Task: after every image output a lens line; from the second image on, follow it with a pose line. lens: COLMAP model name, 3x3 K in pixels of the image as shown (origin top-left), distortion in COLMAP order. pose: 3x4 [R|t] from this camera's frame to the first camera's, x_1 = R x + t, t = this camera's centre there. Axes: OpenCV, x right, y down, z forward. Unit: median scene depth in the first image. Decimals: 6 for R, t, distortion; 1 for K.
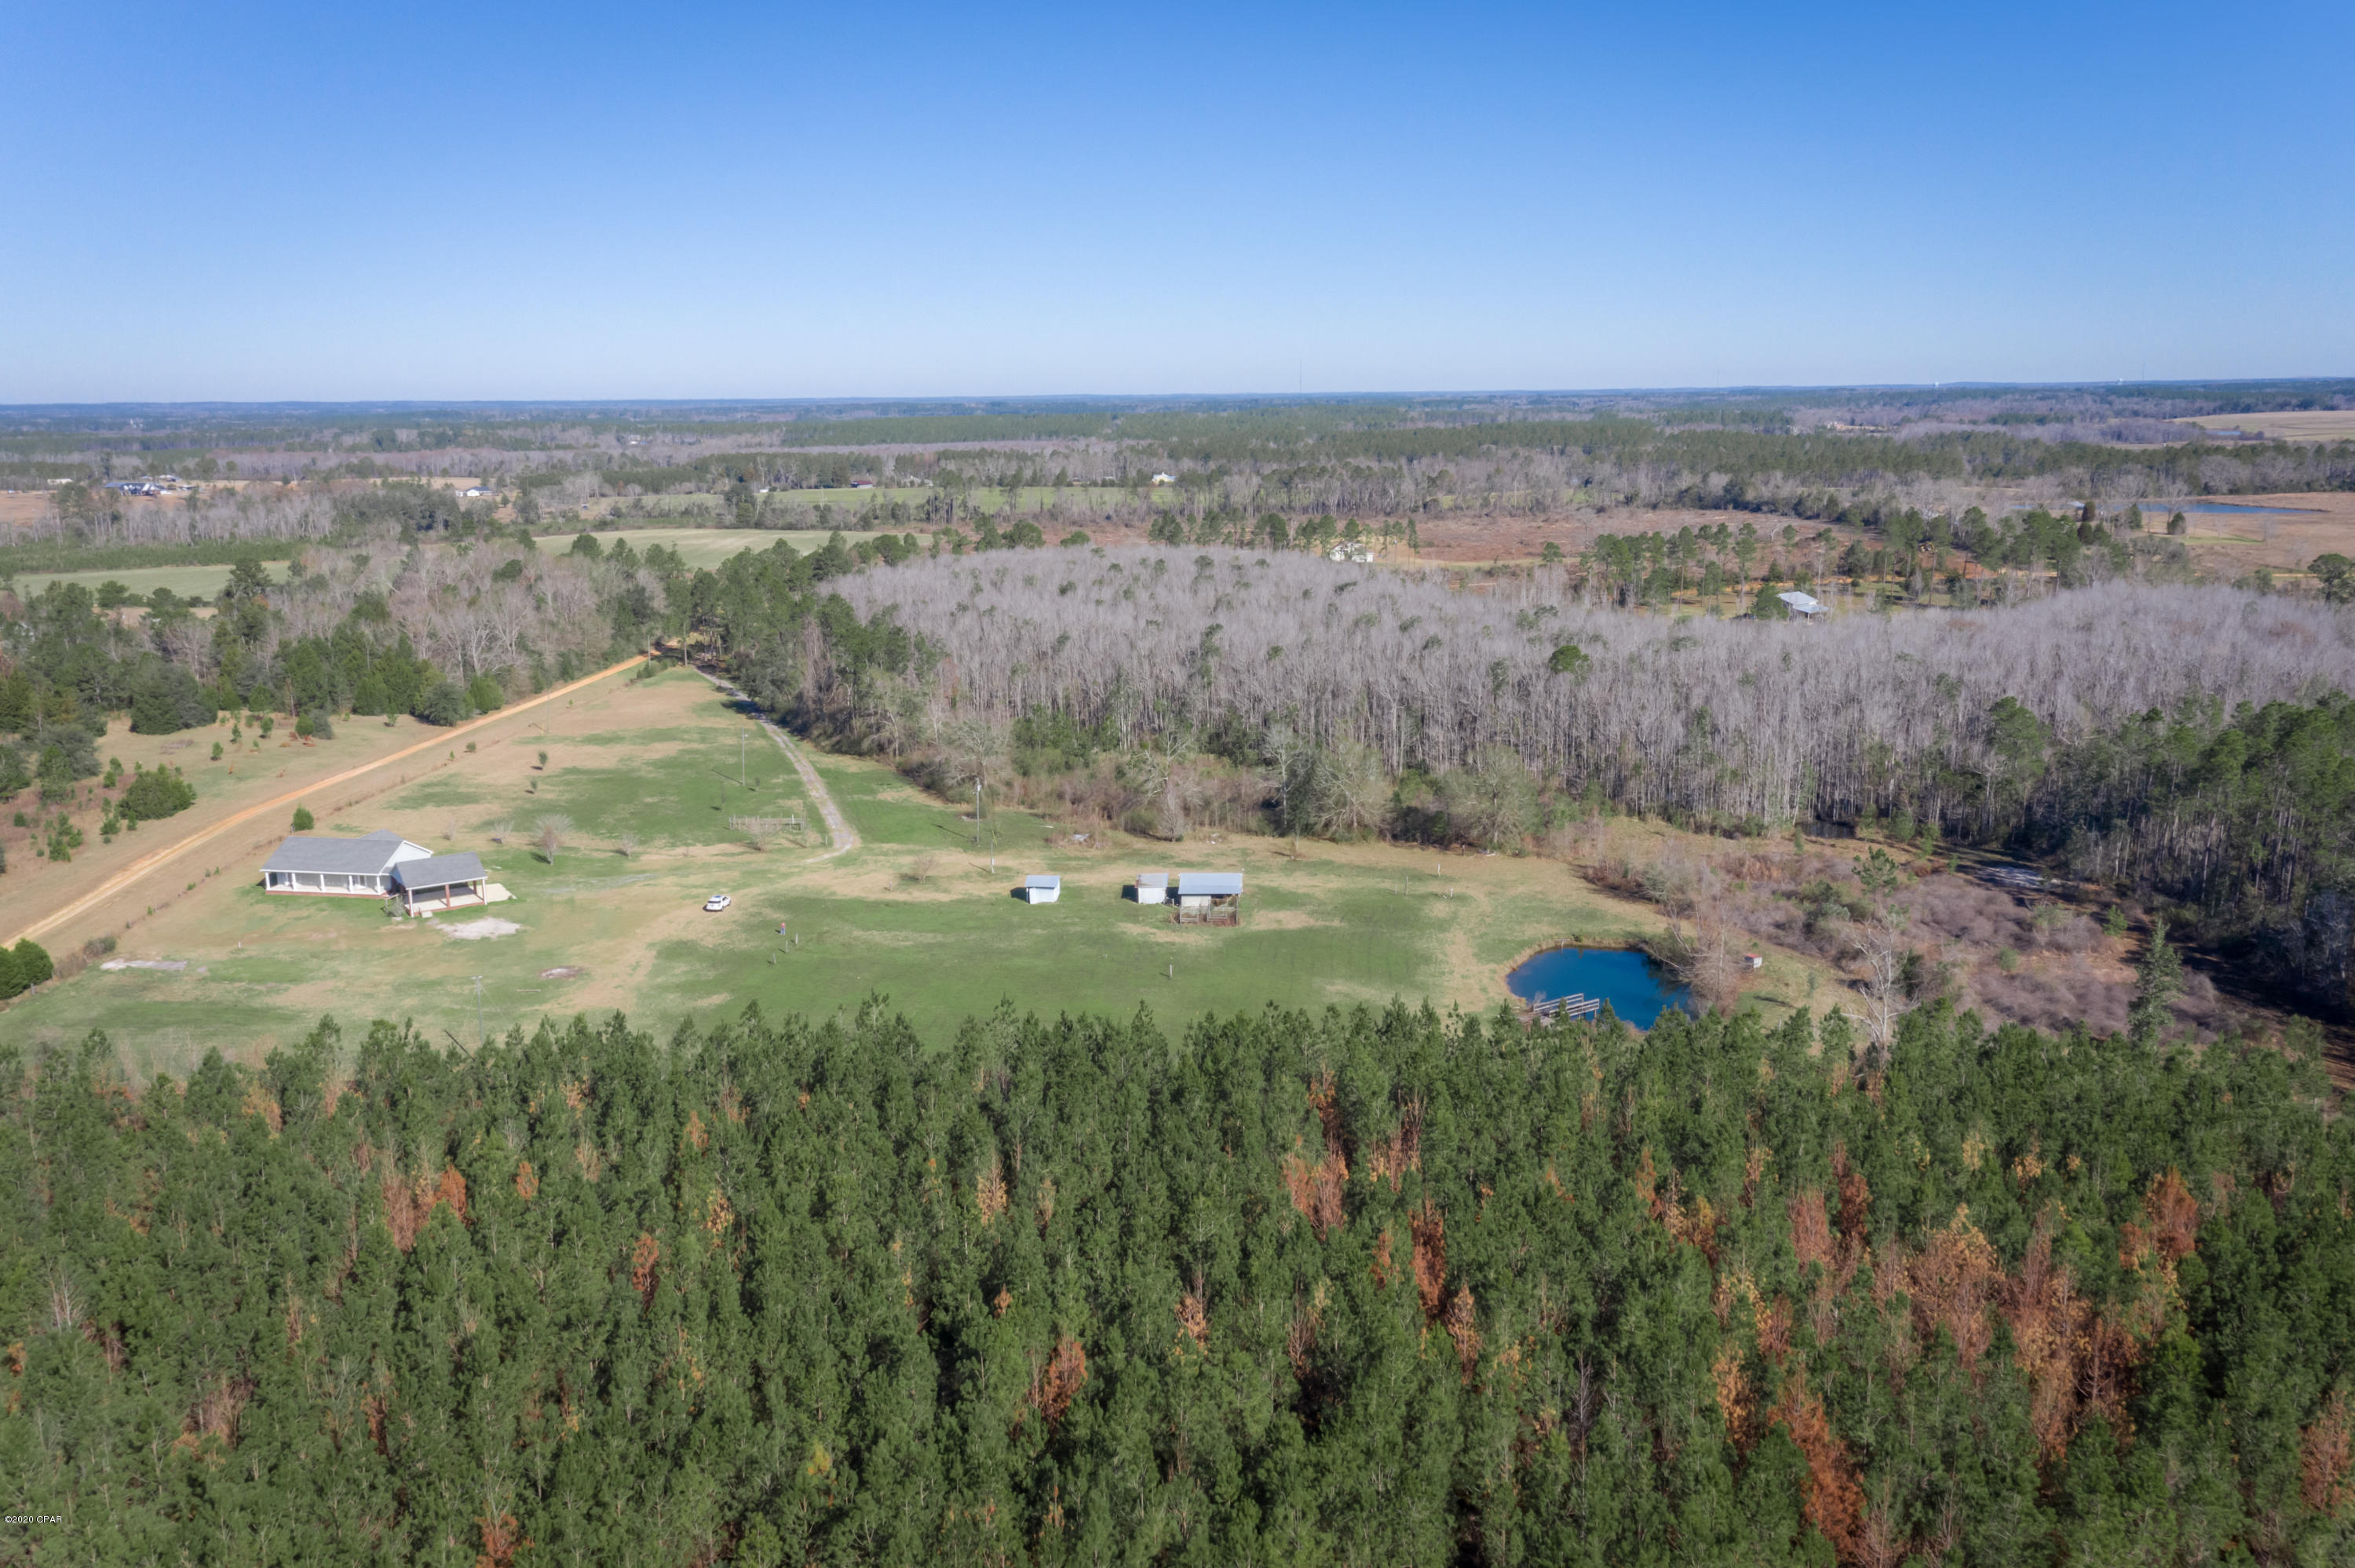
lens RADIAL K [[1833.7, 0, 1177.5], [0, 1833.7, 784.0], [0, 0, 1]] dist [0.004488, 0.010521]
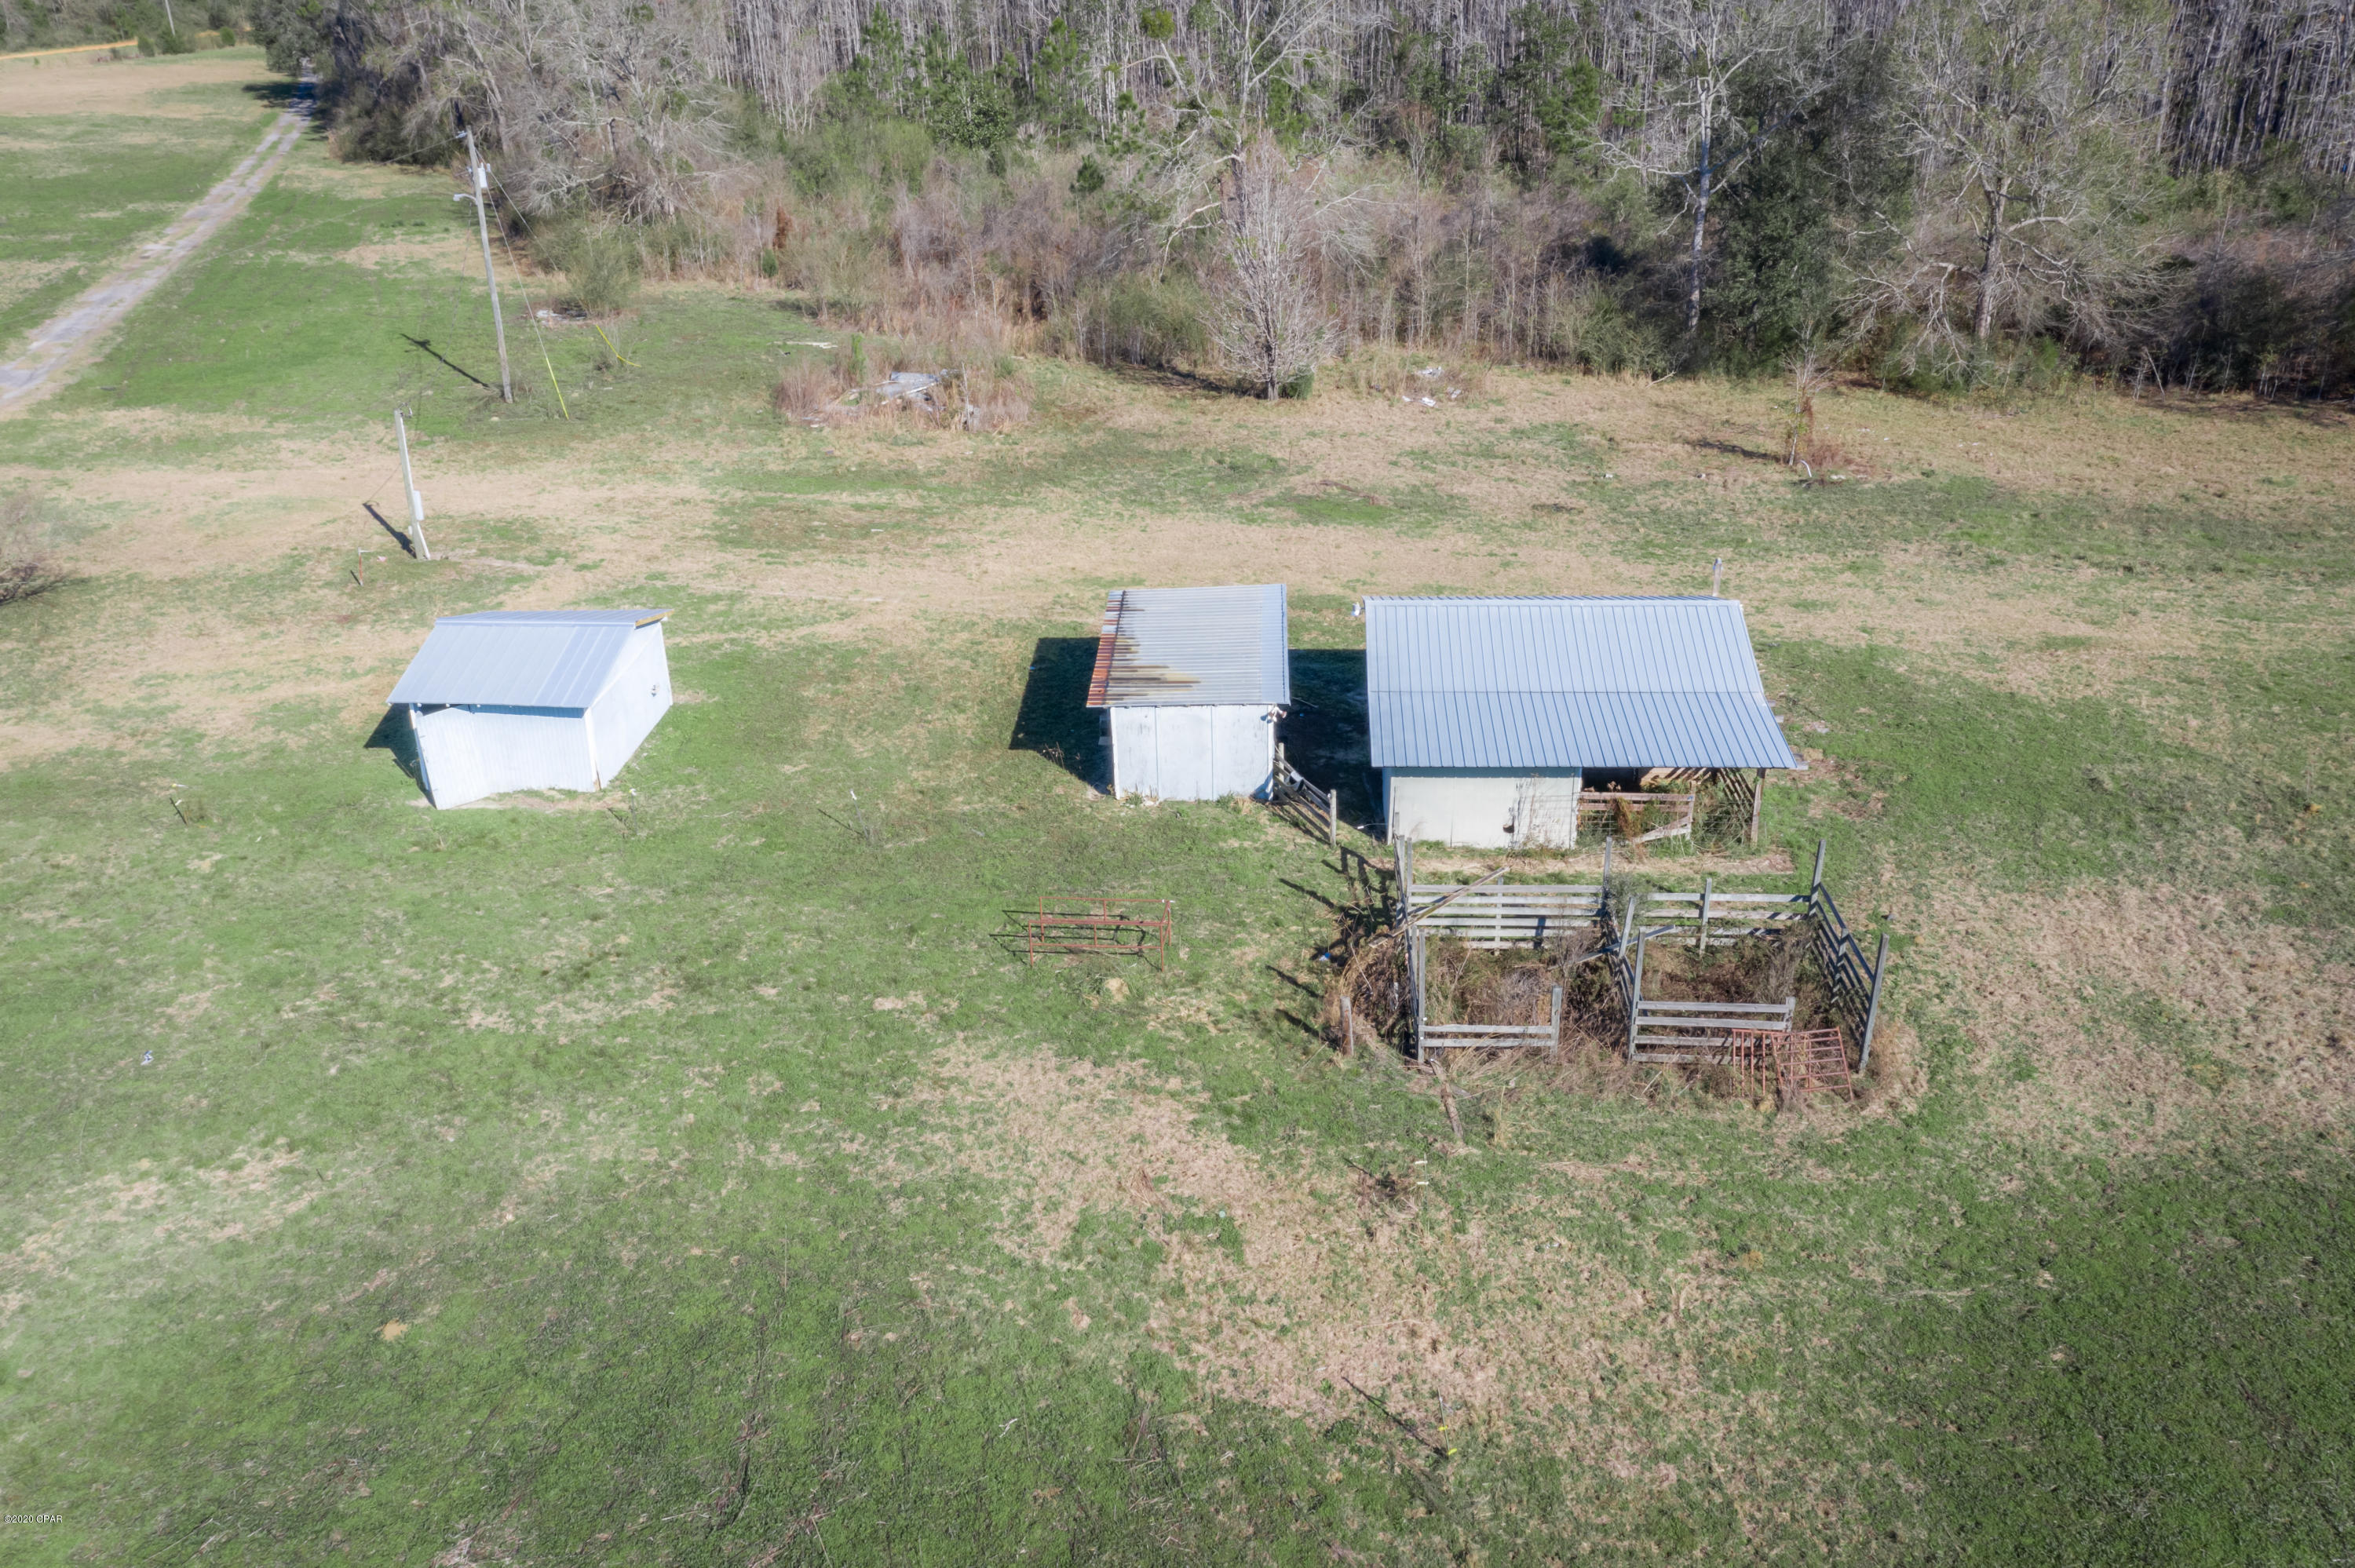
lens RADIAL K [[1833.7, 0, 1177.5], [0, 1833.7, 784.0], [0, 0, 1]] dist [0.004488, 0.010521]
pose [[0.999883, -0.001634, -0.015217, -0.011814], [0.005260, 0.970409, 0.241408, 0.022312], [0.014373, -0.241460, 0.970304, 0.758170]]
